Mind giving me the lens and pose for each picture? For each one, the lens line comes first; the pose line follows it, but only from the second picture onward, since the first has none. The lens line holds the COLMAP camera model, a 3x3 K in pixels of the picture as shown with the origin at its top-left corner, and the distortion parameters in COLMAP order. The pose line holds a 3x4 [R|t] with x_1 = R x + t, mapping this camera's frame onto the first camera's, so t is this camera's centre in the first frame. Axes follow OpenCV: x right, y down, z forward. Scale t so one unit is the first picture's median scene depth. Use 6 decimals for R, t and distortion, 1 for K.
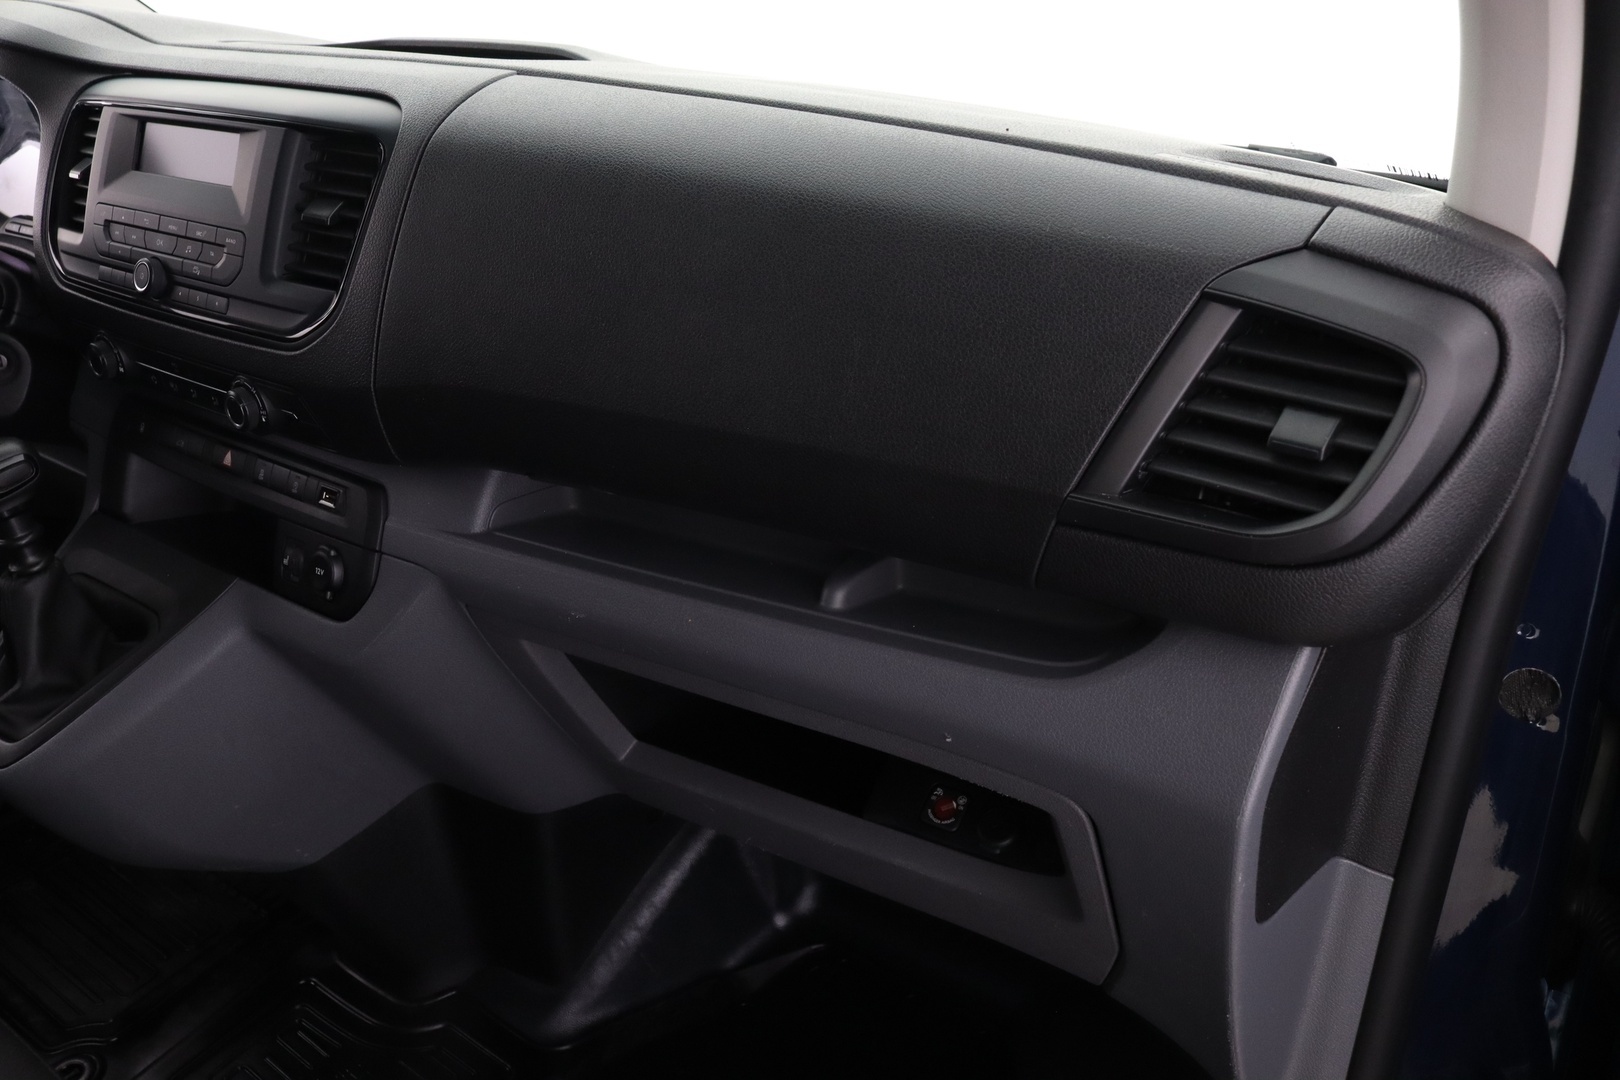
lens RADIAL K [[1377.1, 0, 810.0], [0, 1377.1, 540.0], [0, 0, 1]] dist [-0.002615, -0.002088]
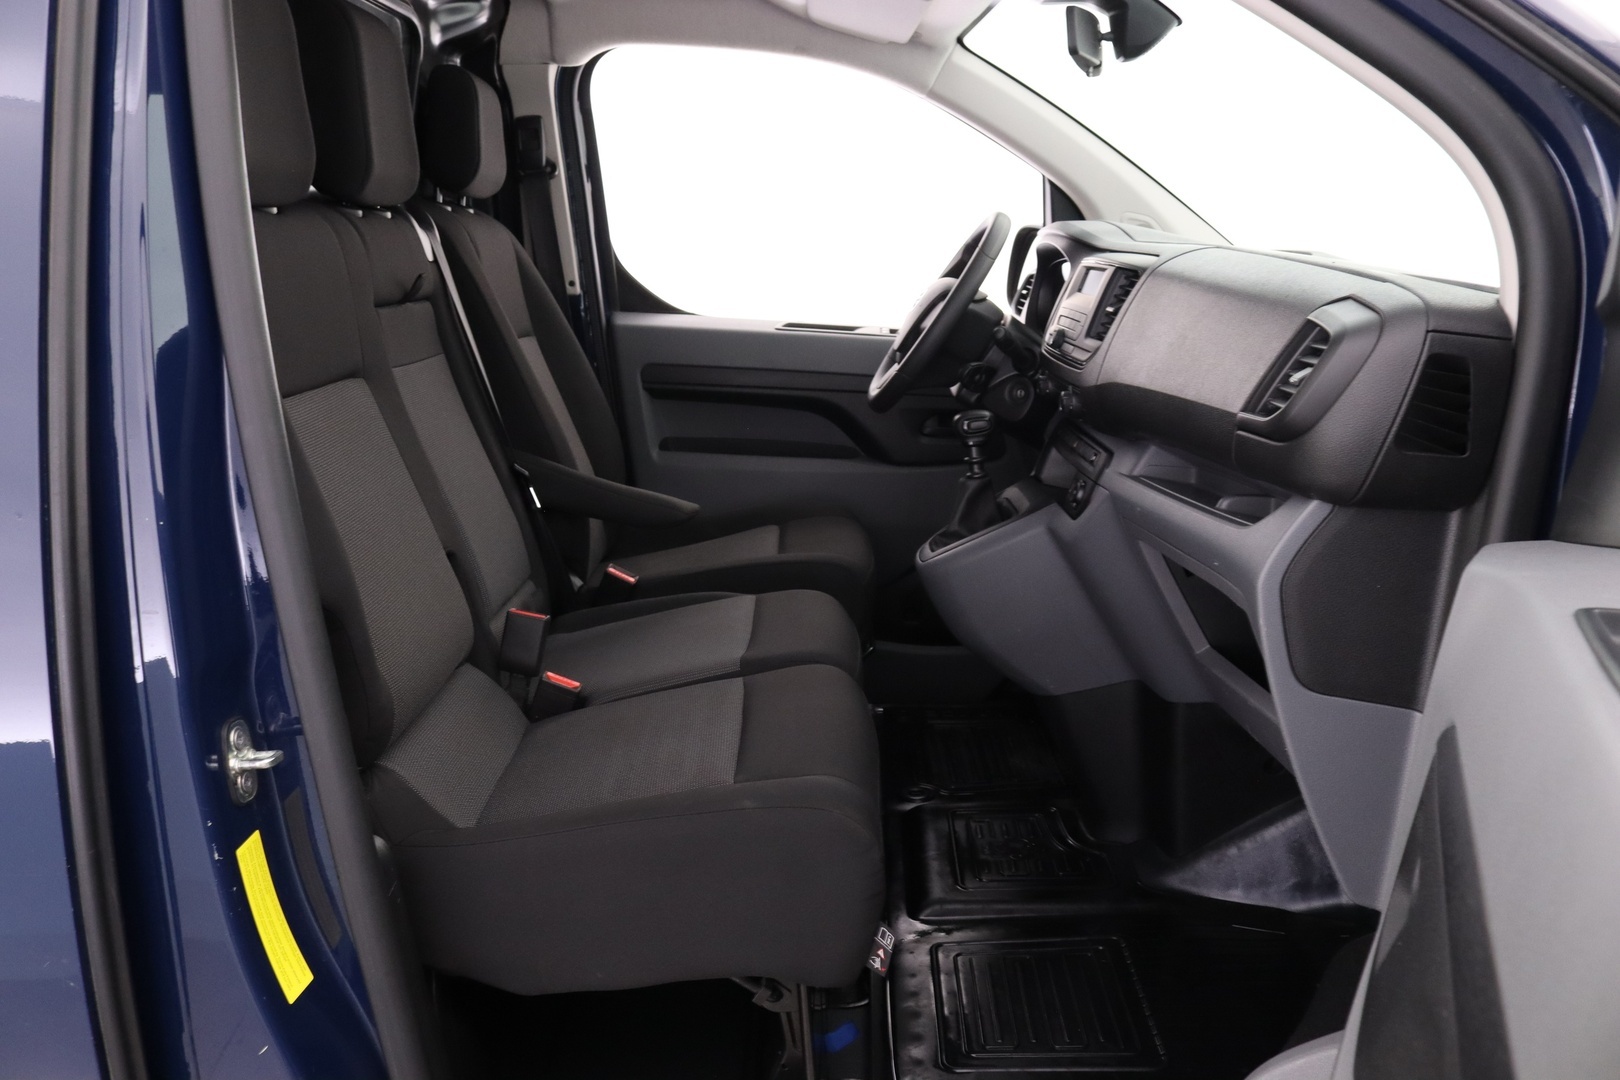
lens RADIAL K [[1377.1, 0, 810.0], [0, 1377.1, 540.0], [0, 0, 1]] dist [-0.002615, -0.002088]
pose [[0.620662, 0.209817, -0.755484, 0.805426], [-0.358667, 0.932787, -0.035602, 0.264480], [0.697235, 0.293063, 0.654199, -0.435229]]
